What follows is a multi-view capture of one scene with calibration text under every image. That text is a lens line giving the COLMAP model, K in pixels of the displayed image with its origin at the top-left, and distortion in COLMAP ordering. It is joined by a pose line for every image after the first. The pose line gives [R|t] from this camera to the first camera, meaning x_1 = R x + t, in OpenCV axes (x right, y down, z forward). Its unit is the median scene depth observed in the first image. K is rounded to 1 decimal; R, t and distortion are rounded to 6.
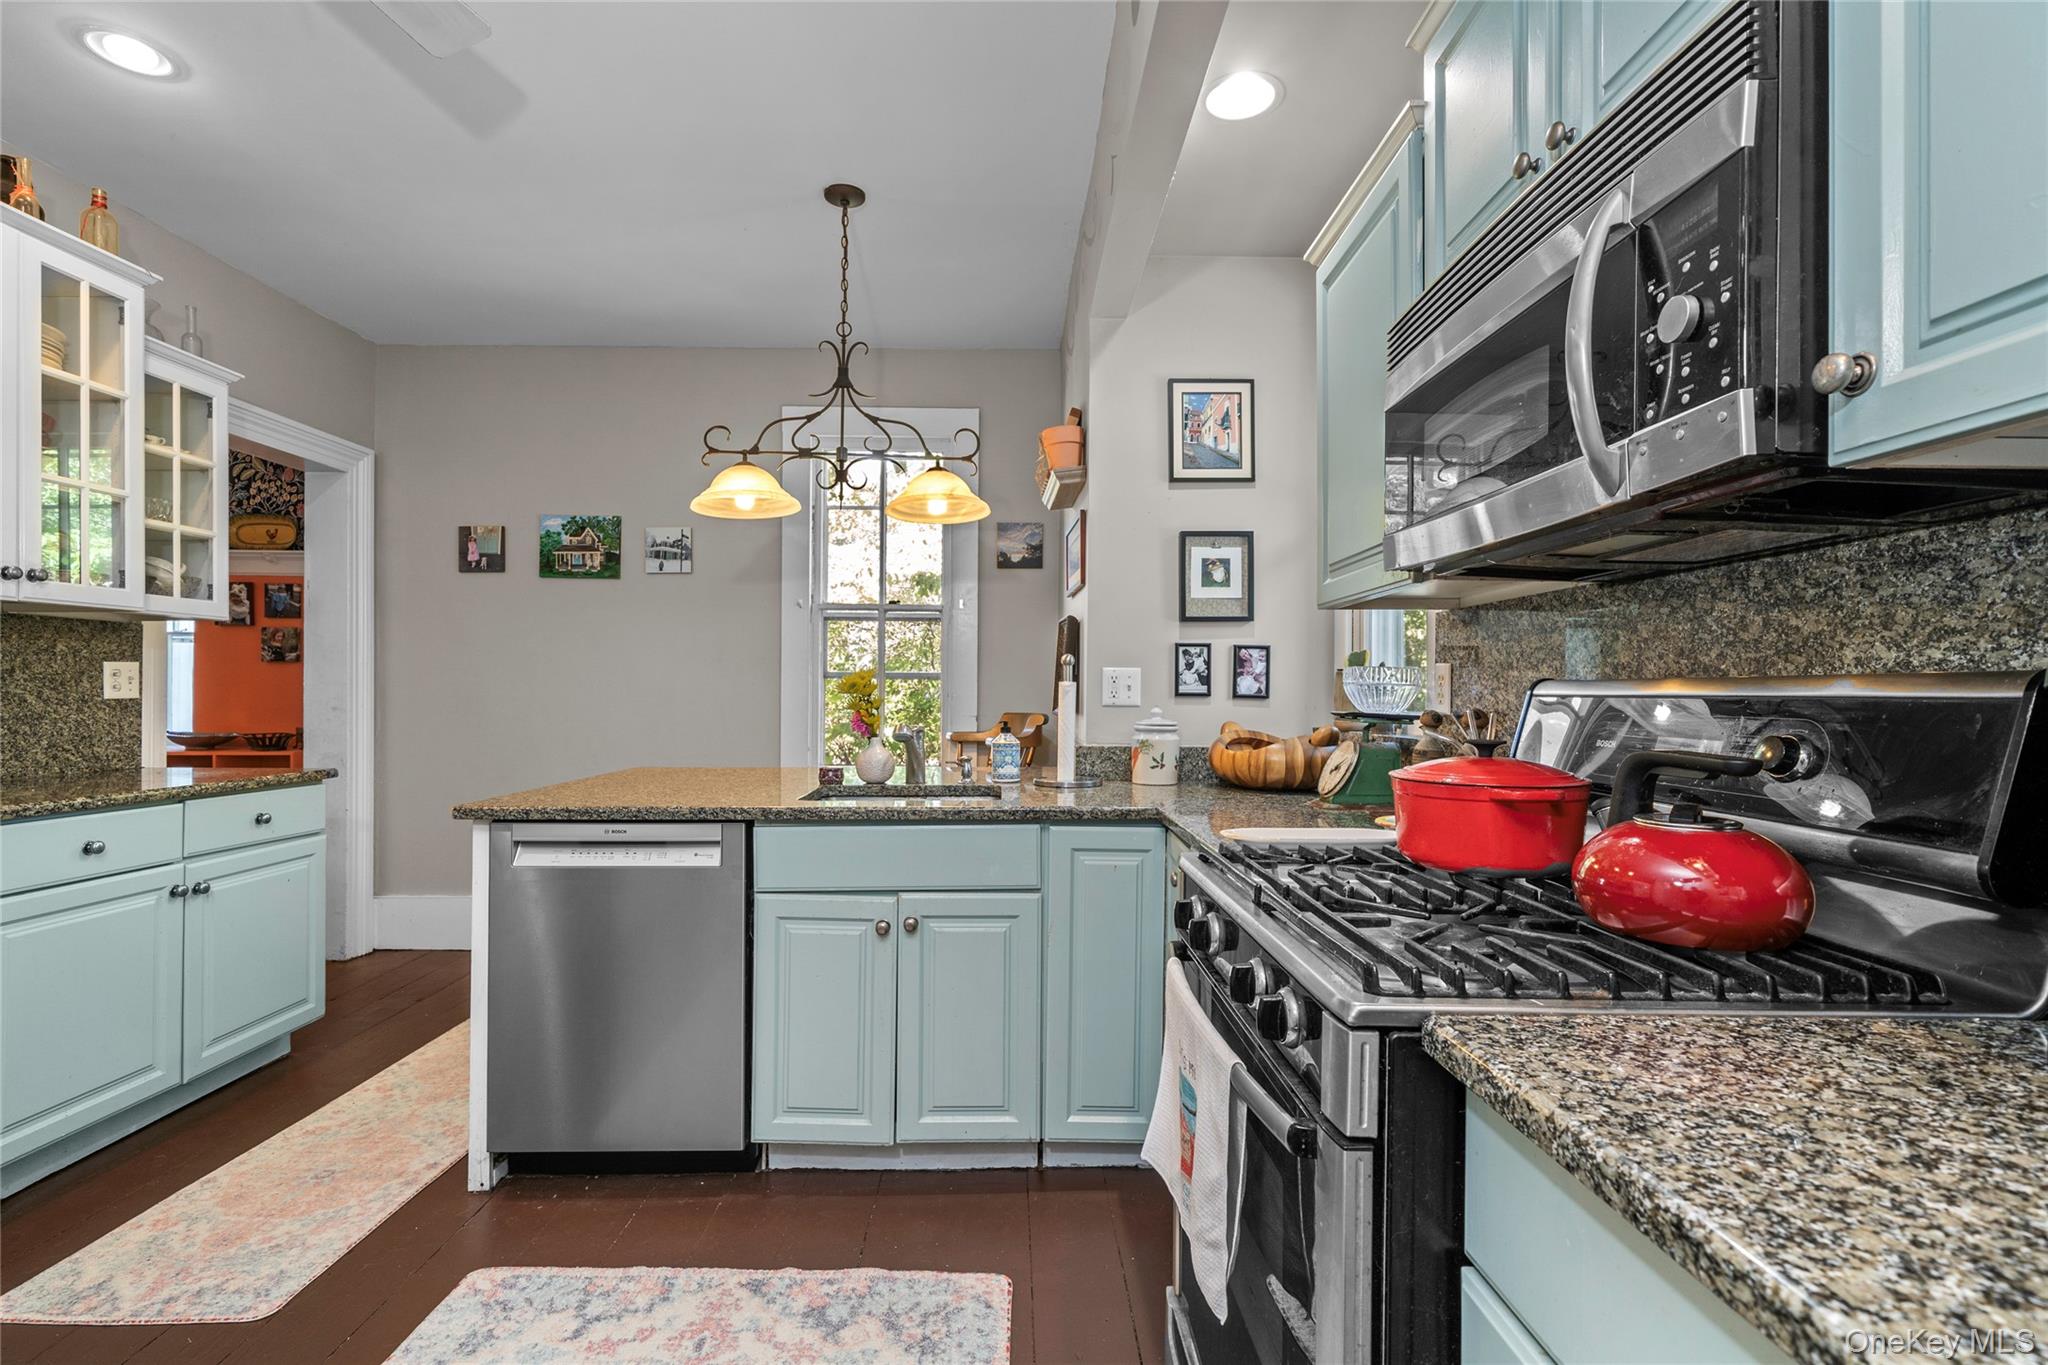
lens RADIAL K [[904.5, 0, 1022.7], [0, 904.5, 687.4], [0, 0, 1]] dist [0.015869, 0.000887]
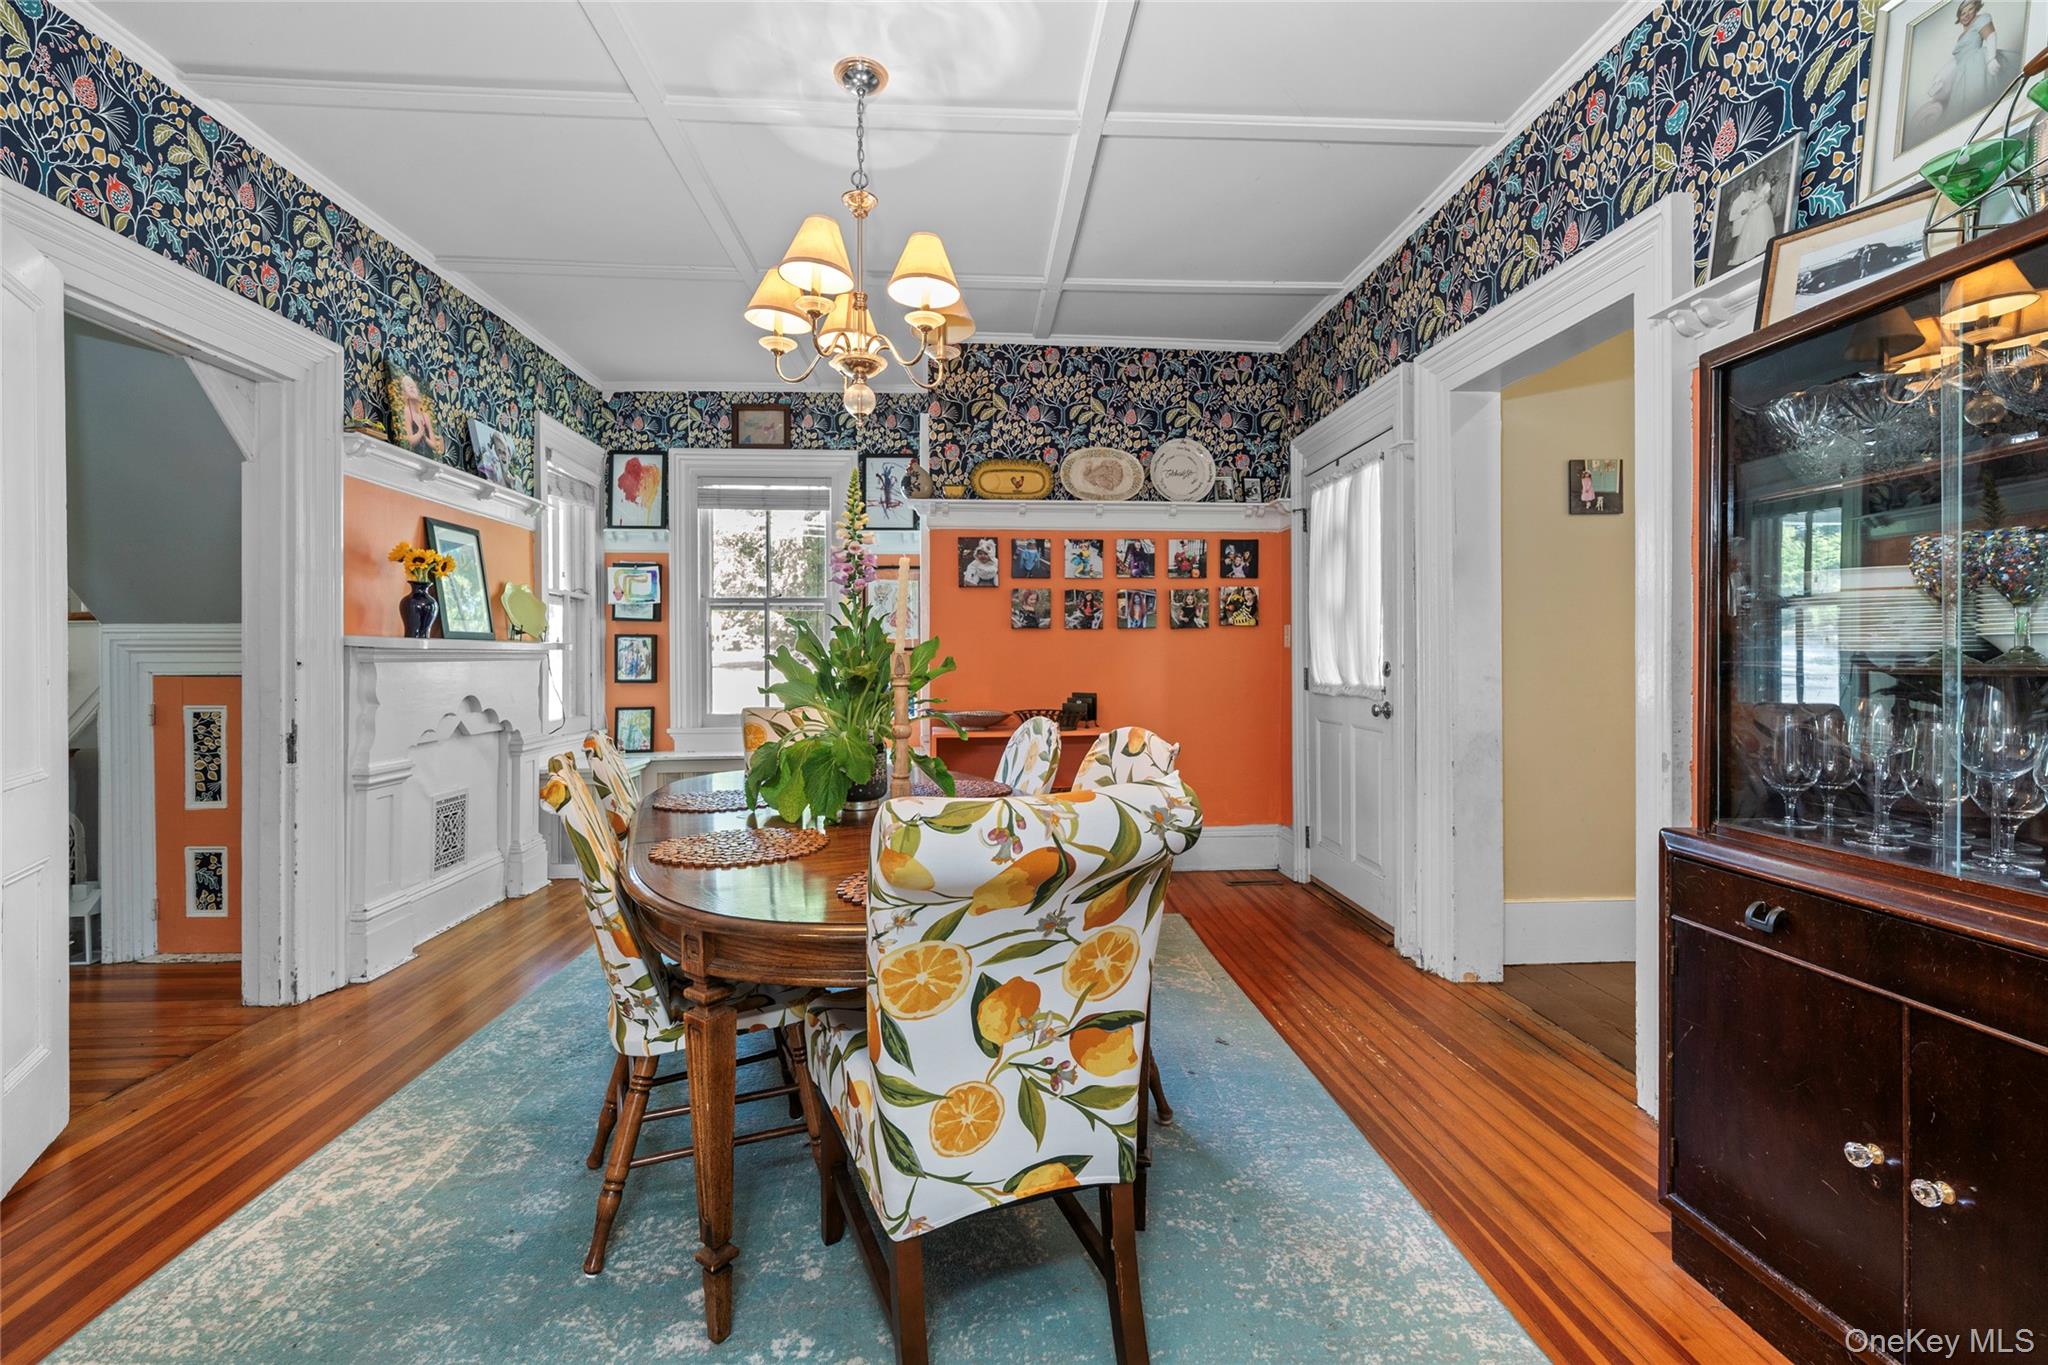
lens RADIAL K [[904.5, 0, 1022.5], [0, 904.5, 662.8], [0, 0, 1]] dist [0.015869, 0.000887]
pose [[0.997899, -0.015568, 0.062896, -0.877331], [0.015071, 0.999851, 0.008367, -0.002736], [-0.063017, -0.007402, 0.997985, 0.139330]]
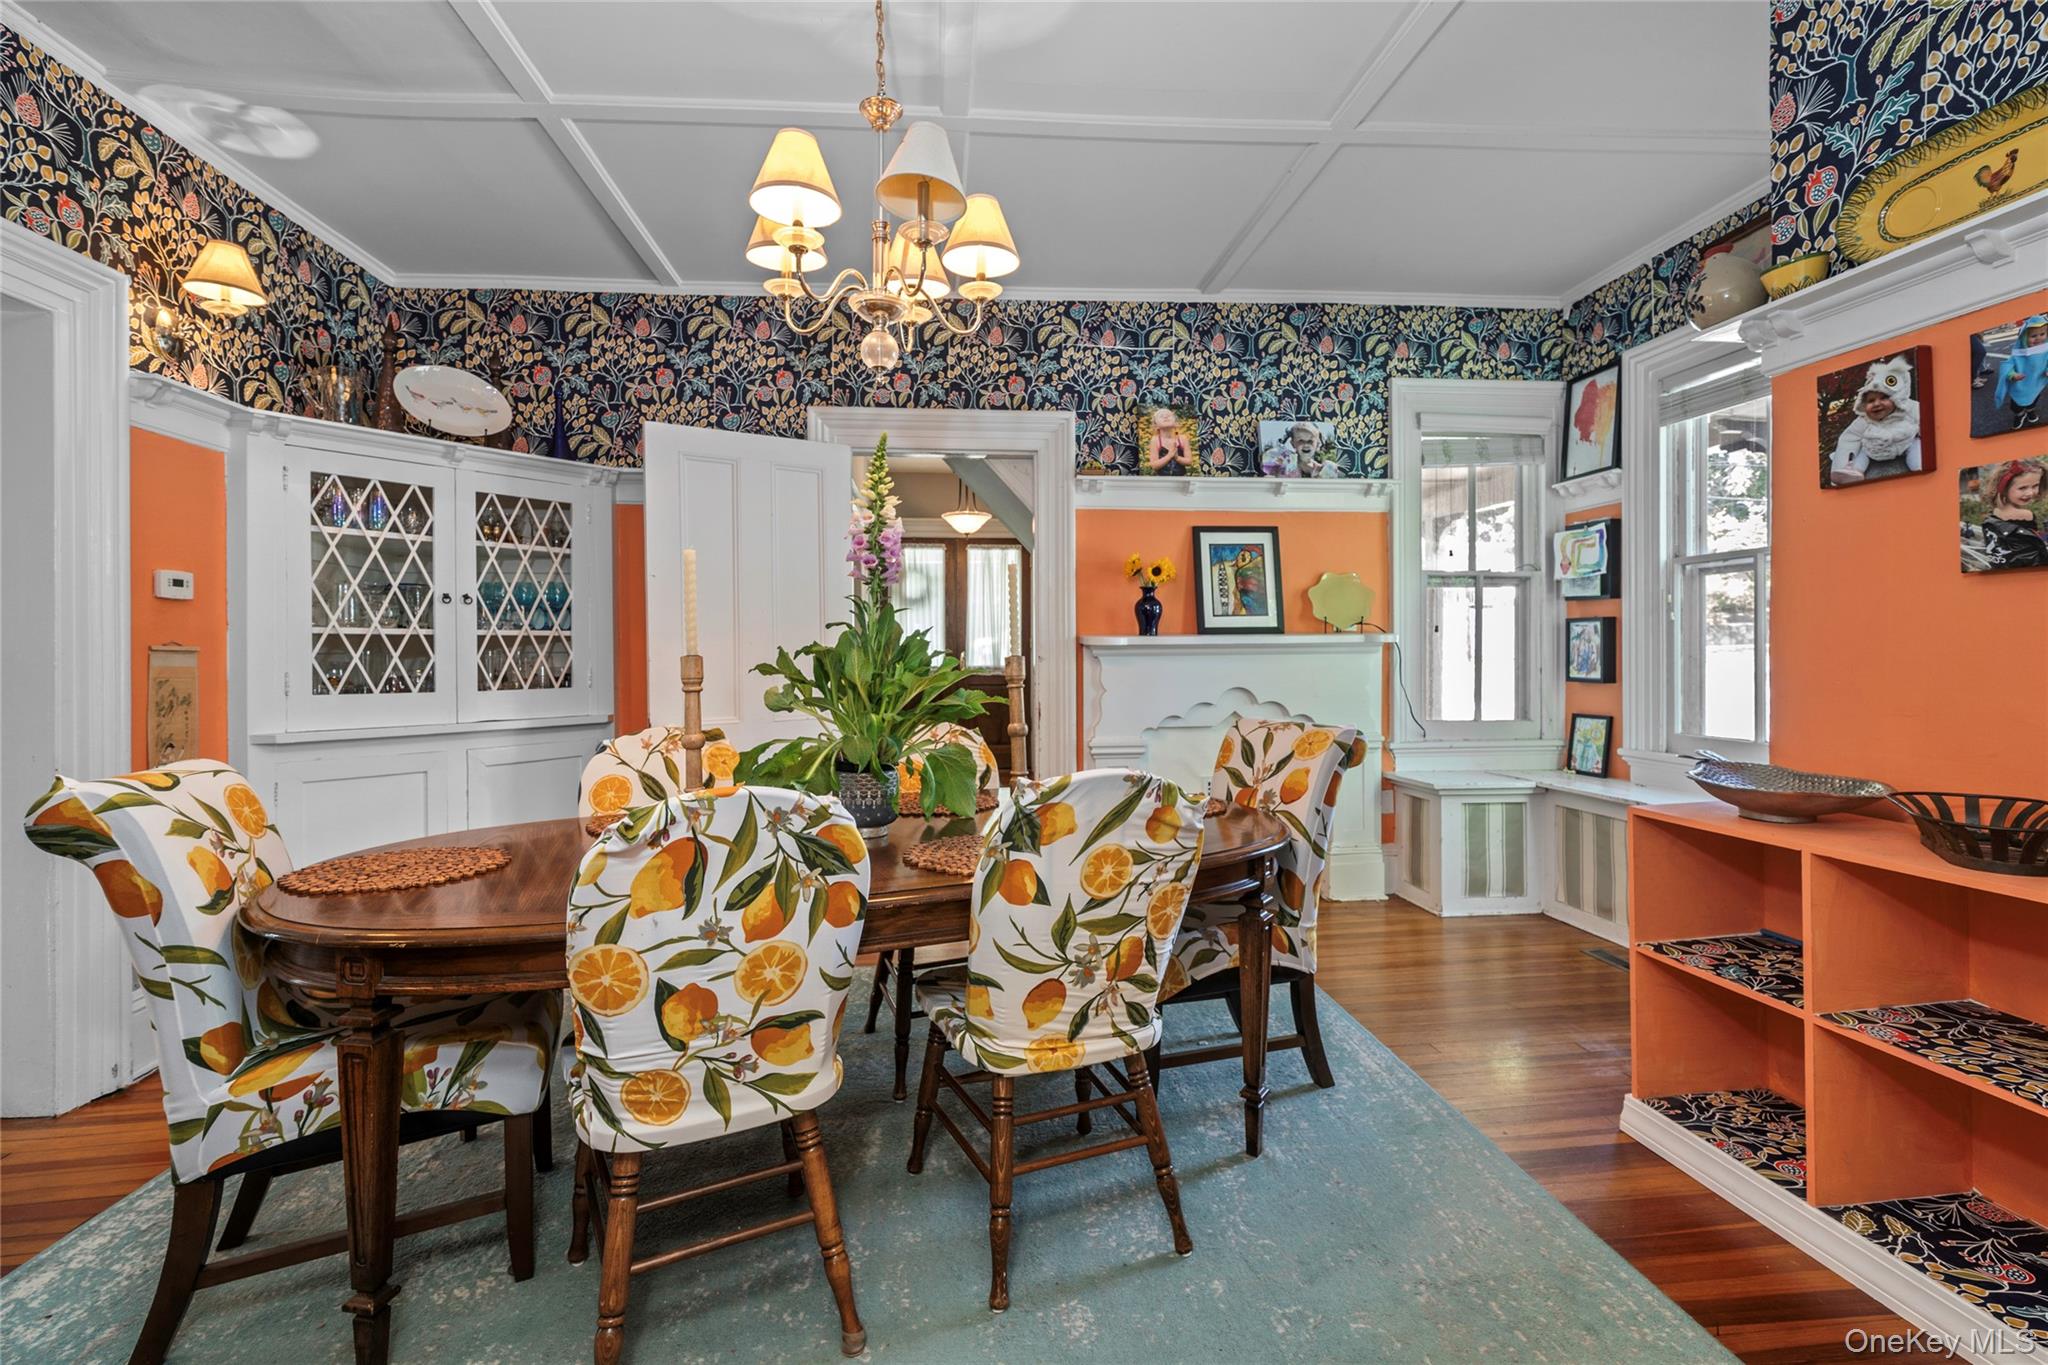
lens RADIAL K [[904.5, 0, 1022.5], [0, 904.5, 655.5], [0, 0, 1]] dist [0.015869, 0.000887]
pose [[0.102317, -0.009253, -0.994709, -0.537119], [0.011570, 0.999900, -0.008111, -0.000159], [0.994685, -0.010679, 0.102414, 0.629320]]
